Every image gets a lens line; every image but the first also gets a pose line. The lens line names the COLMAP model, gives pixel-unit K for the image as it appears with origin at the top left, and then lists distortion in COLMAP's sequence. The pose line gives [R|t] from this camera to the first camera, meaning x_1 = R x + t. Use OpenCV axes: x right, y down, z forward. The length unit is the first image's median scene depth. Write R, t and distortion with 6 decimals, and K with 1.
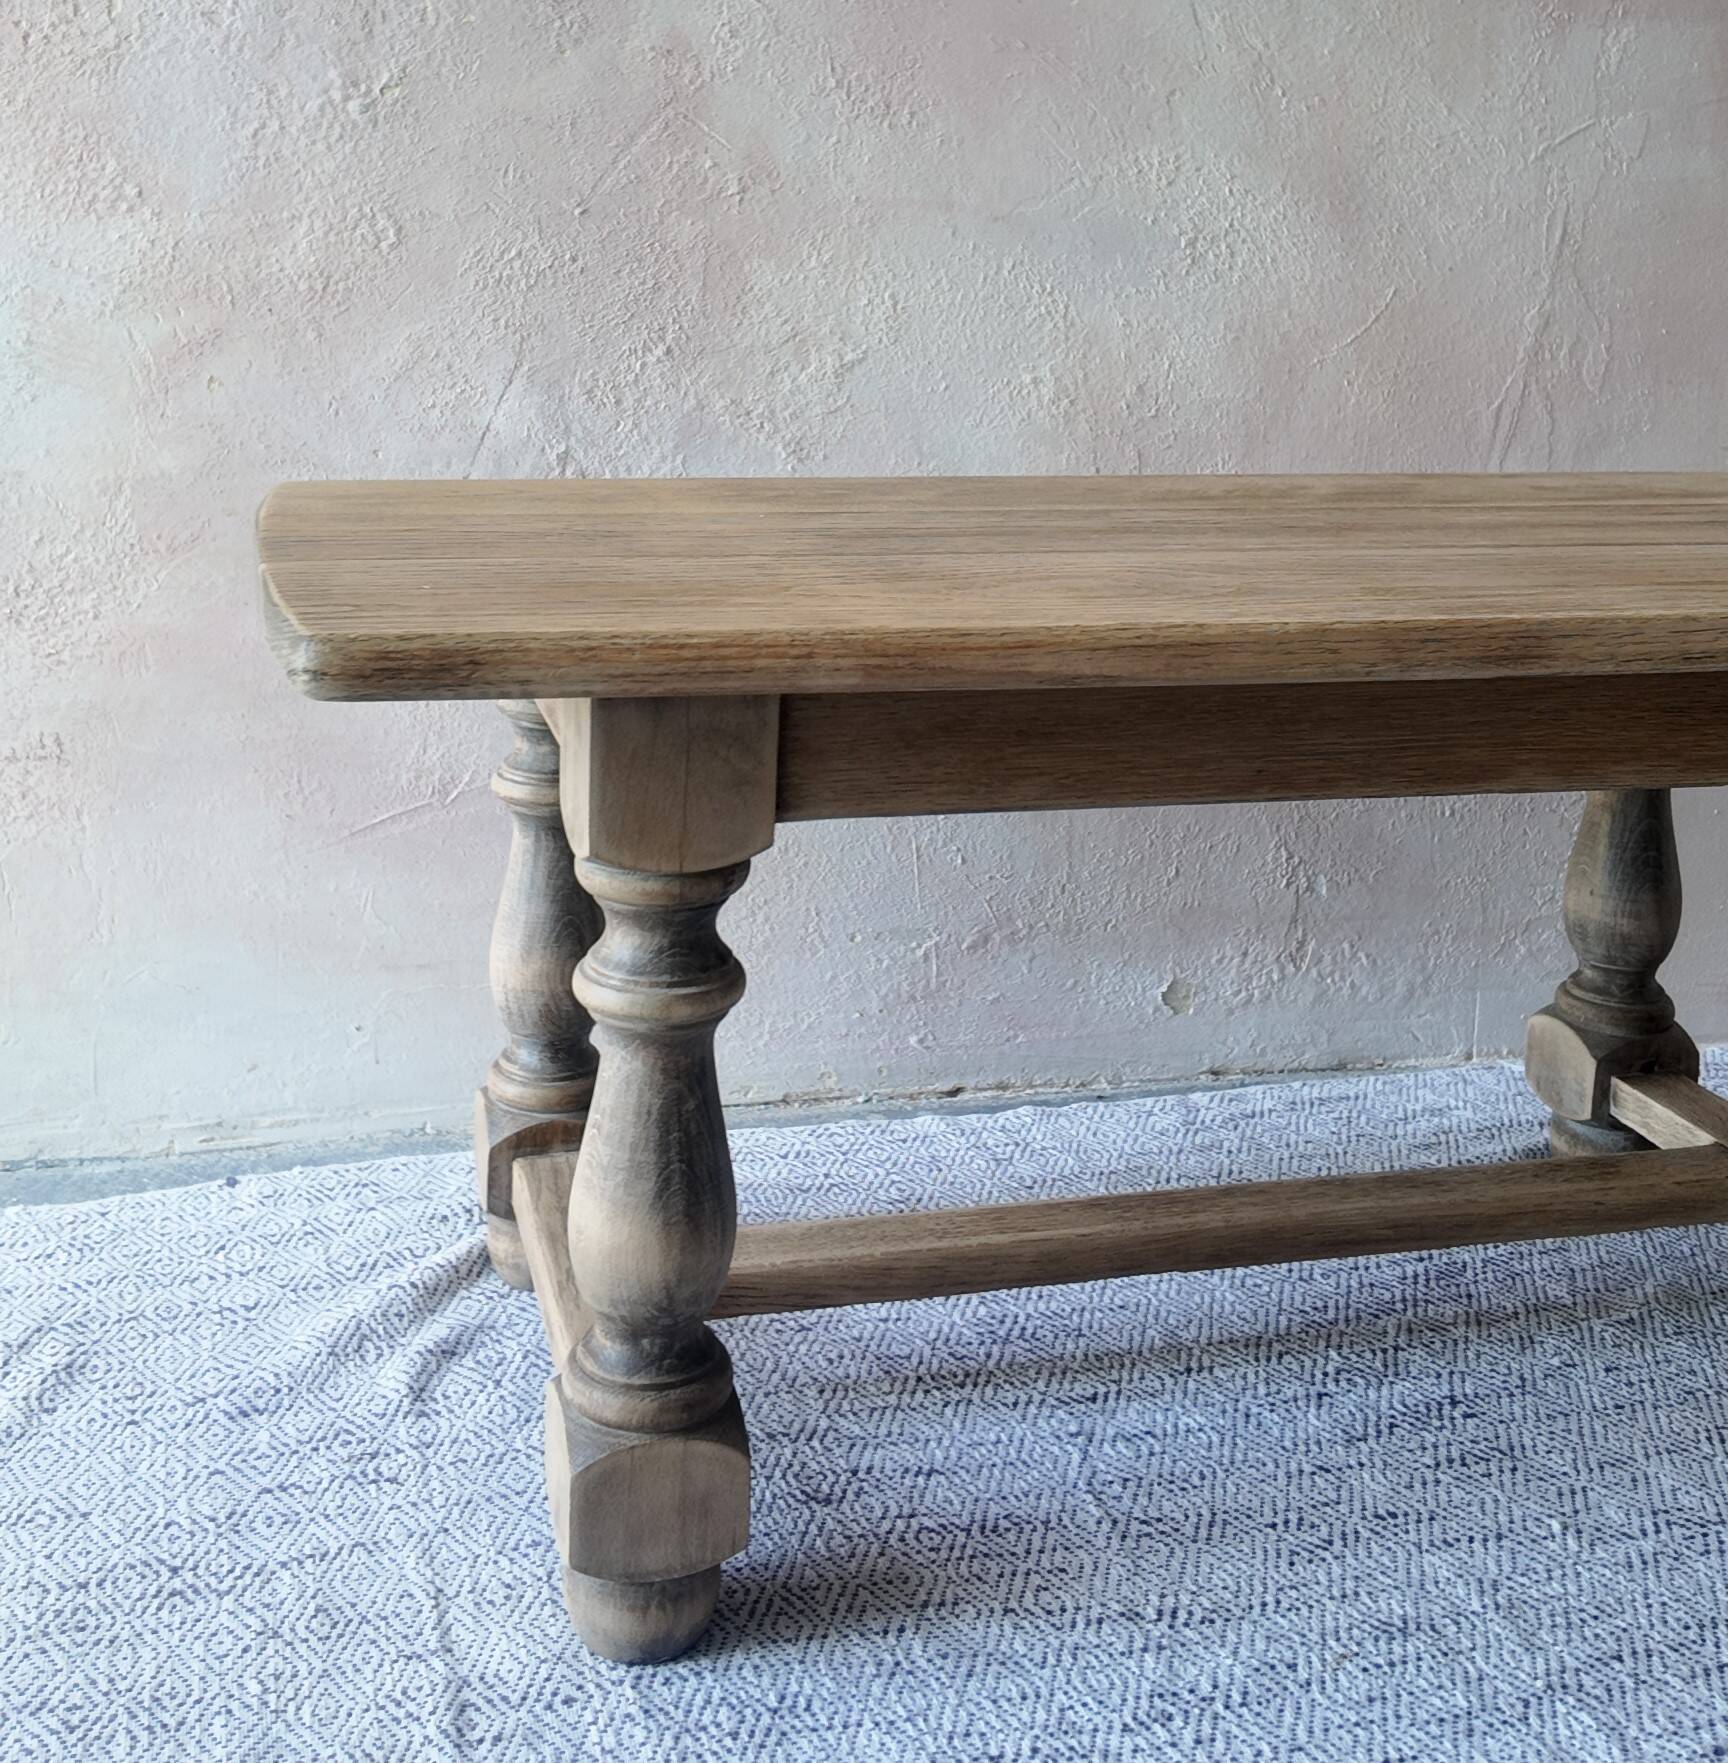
lens RADIAL K [[2212.3, 0, 870.5], [0, 2212.3, 563.0], [0, 0, 1]] dist [0.106388, 0.000000]
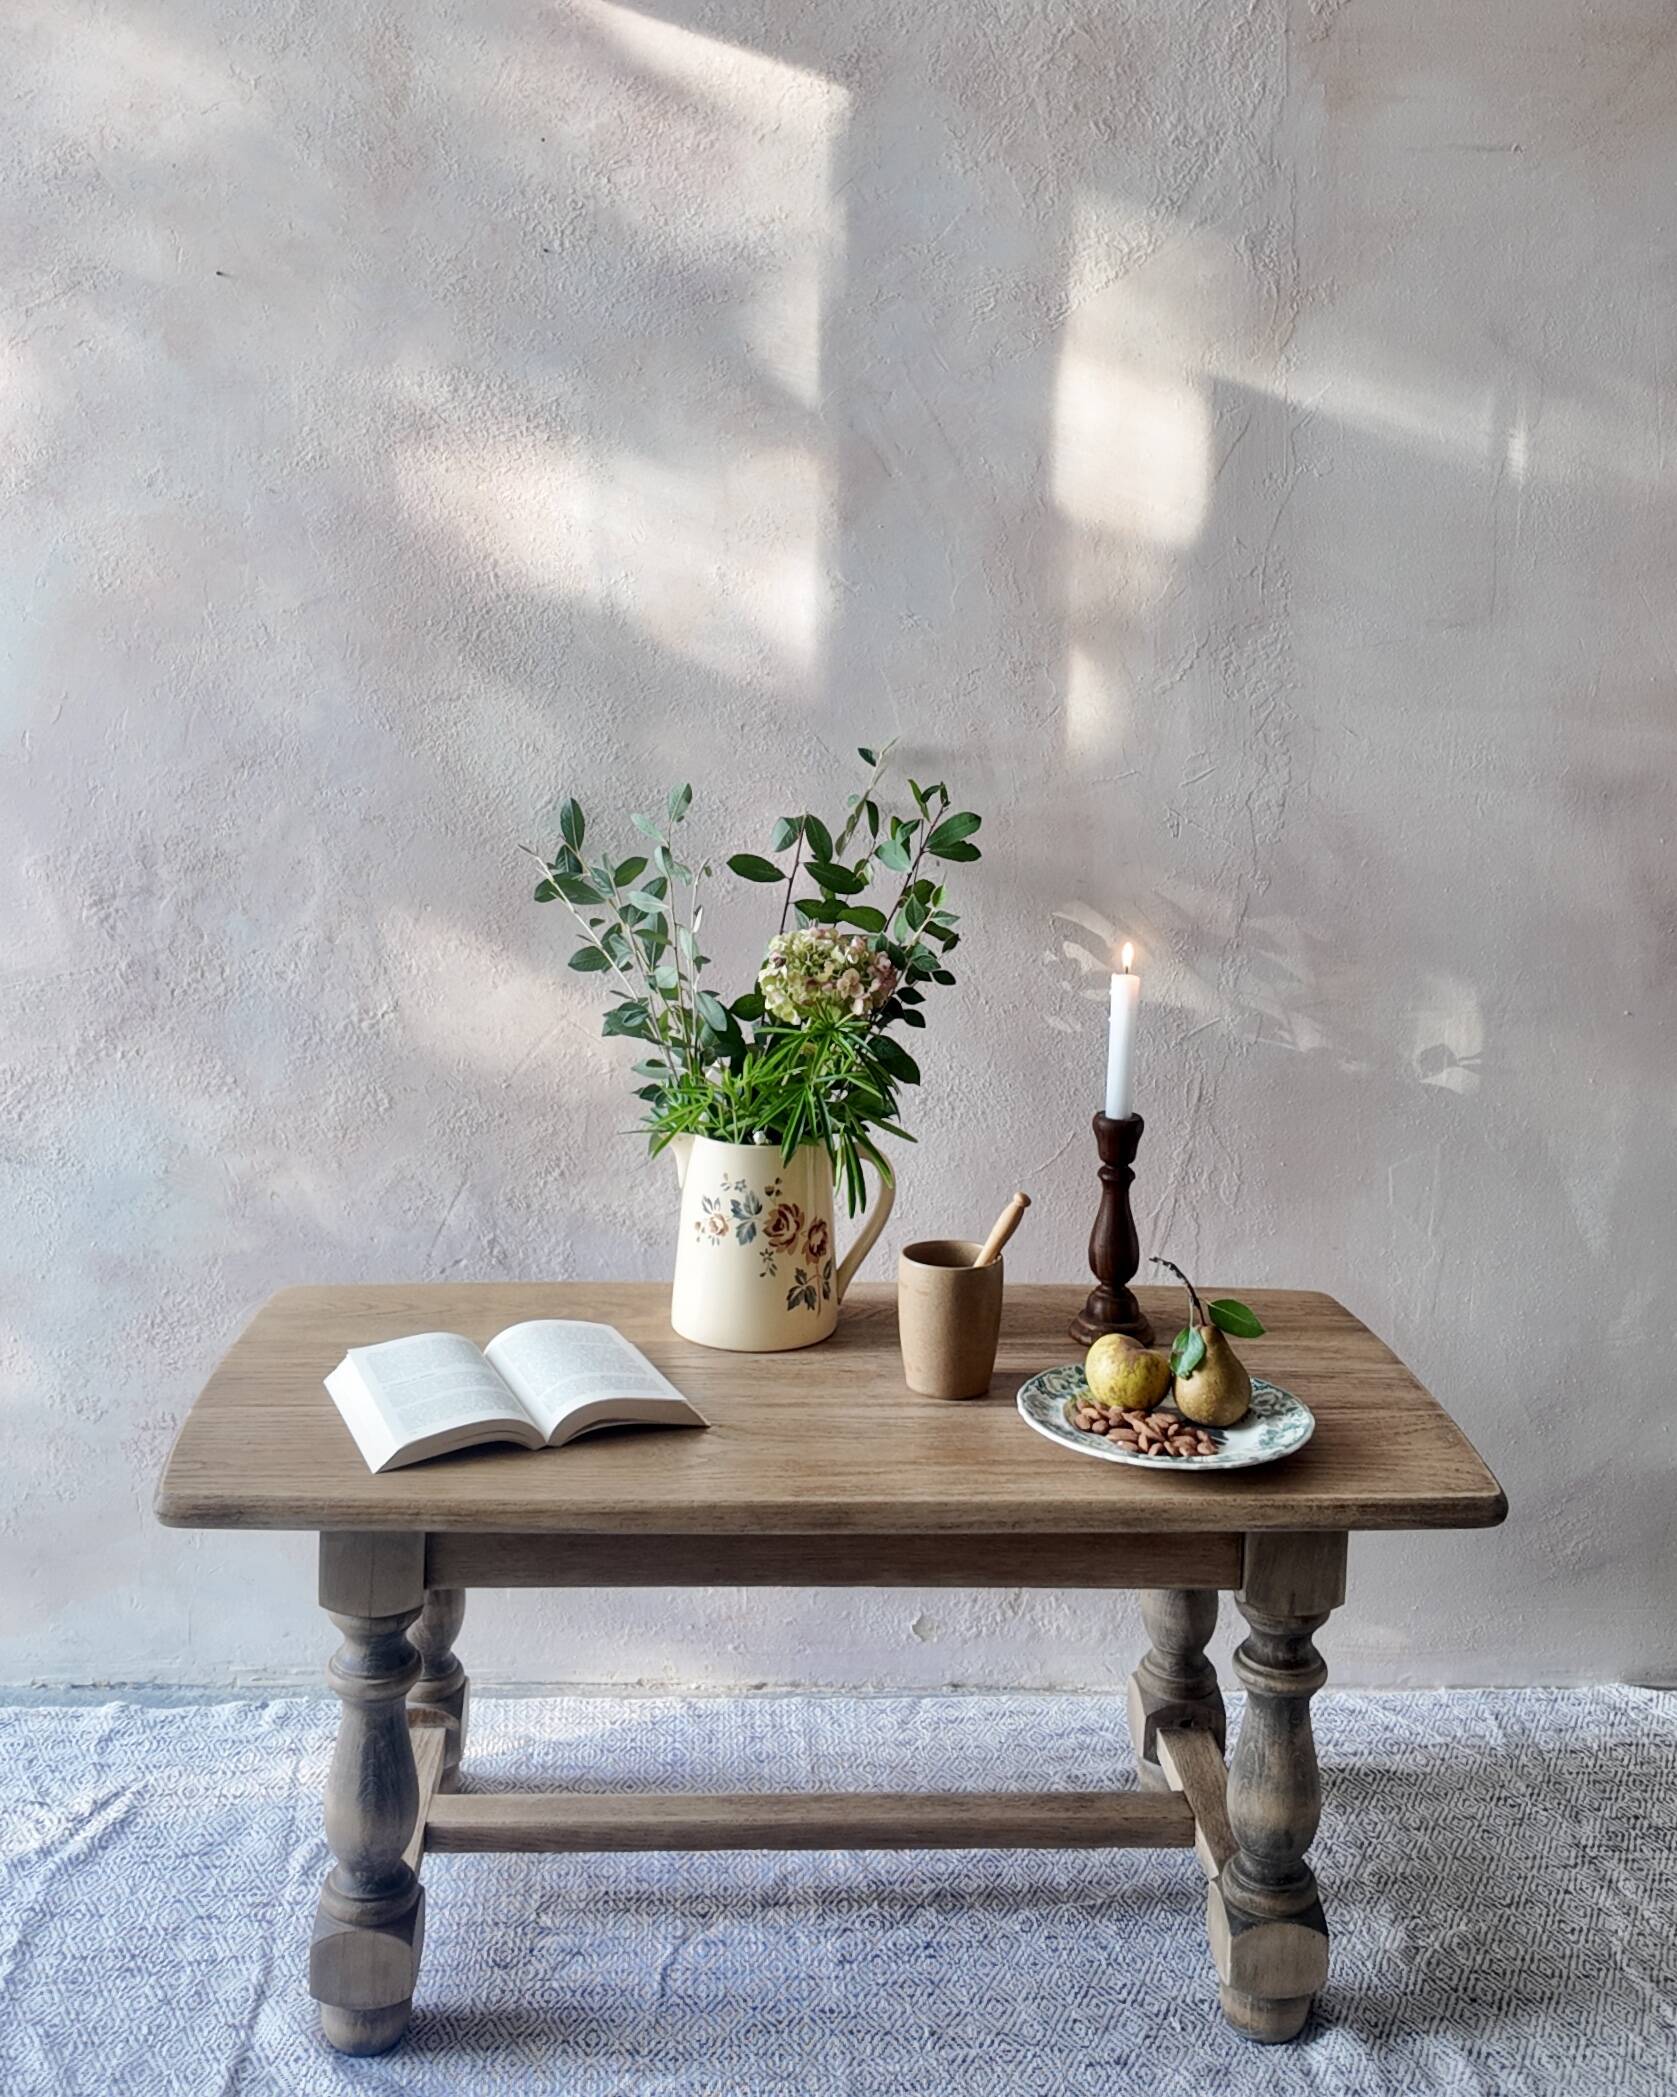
lens RADIAL K [[2315.2, 0, 847.0], [0, 2315.2, 768.4], [0, 0, 1]] dist [0.095231, 0.000000]
pose [[0.980551, 0.017213, -0.195509, 0.413508], [-0.030828, 0.997289, -0.066810, -0.275166], [0.193829, 0.071538, 0.978424, -0.557217]]
